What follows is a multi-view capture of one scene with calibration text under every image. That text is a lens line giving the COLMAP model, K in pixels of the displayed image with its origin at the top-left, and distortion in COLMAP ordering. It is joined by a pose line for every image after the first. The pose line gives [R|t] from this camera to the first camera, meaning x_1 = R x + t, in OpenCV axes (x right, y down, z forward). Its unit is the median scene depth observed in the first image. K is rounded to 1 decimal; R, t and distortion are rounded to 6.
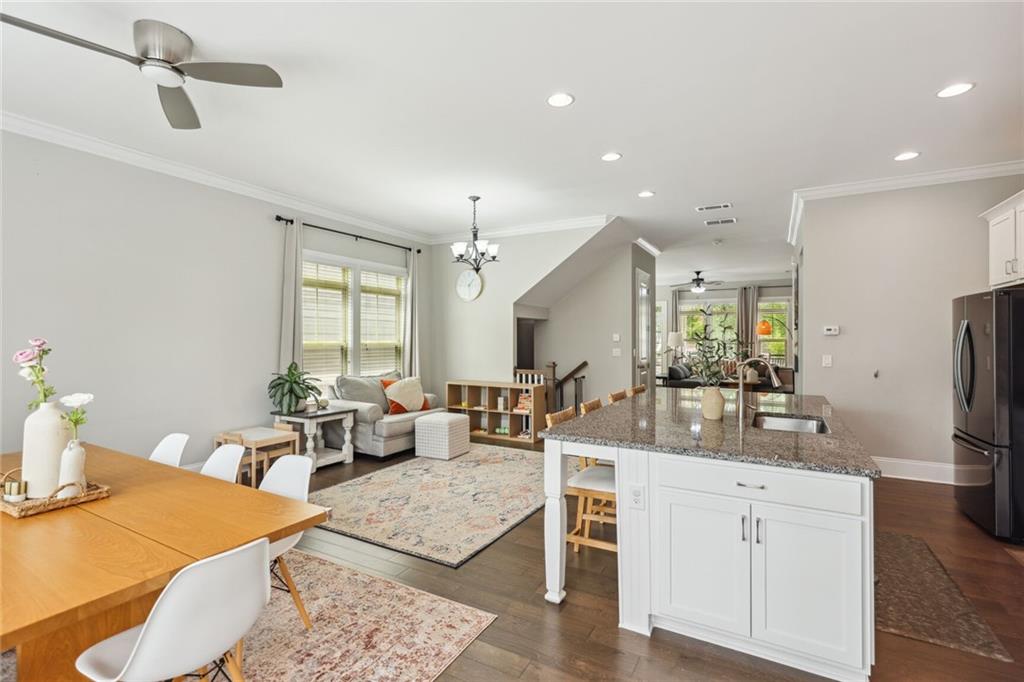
lens RADIAL K [[470.8, 0, 503.3], [0, 470.8, 338.8], [0, 0, 1]] dist [0.002834, 0.000157]
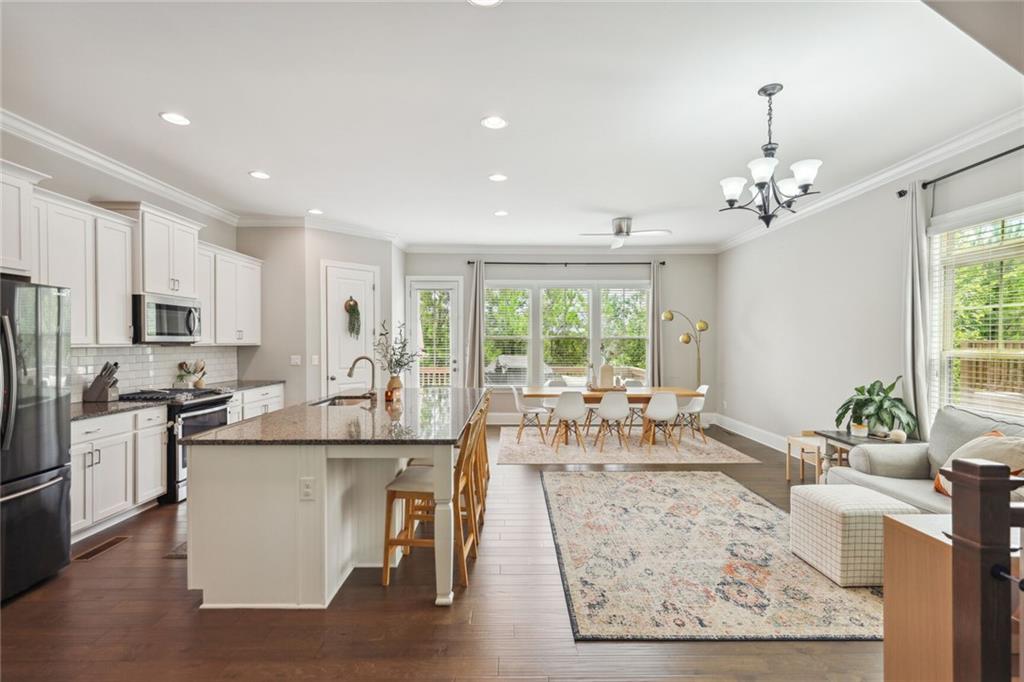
lens RADIAL K [[470.8, 0, 513.4], [0, 470.8, 336.7], [0, 0, 1]] dist [0.002834, 0.000157]
pose [[-0.869516, -0.008569, -0.493831, 0.583322], [0.000967, 0.999818, -0.019053, 0.006376], [0.493904, -0.017044, -0.869349, 1.670249]]
